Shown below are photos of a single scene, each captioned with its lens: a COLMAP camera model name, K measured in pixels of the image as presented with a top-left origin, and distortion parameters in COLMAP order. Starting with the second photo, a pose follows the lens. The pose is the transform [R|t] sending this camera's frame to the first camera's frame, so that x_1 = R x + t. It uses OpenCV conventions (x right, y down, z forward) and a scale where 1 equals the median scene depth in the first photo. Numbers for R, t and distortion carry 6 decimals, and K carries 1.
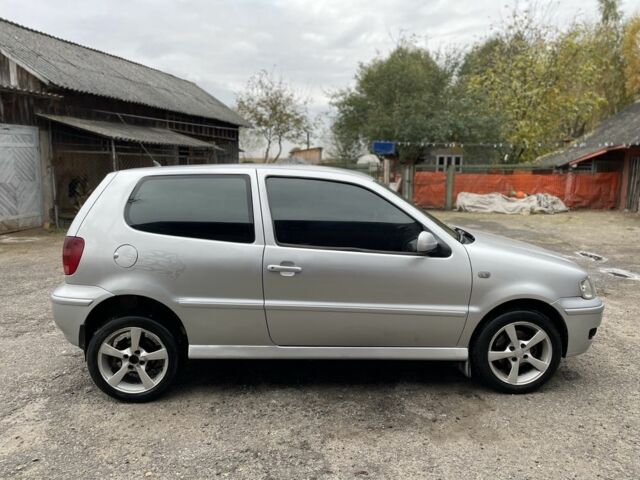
lens RADIAL K [[486.0, 0, 320.0], [0, 486.0, 240.0], [0, 0, 1]] dist [0.040294, -0.004195]
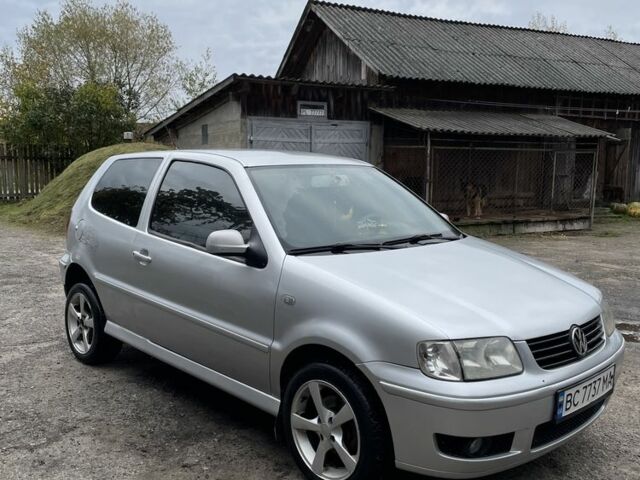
lens RADIAL K [[638.9, 0, 325.2], [0, 638.9, 241.3], [0, 0, 1]] dist [0.136939, -0.219257]
pose [[0.655294, 0.099389, -0.748807, 1.003254], [-0.127762, 0.991607, 0.019809, -0.037161], [0.744491, 0.082688, 0.662492, 0.391381]]
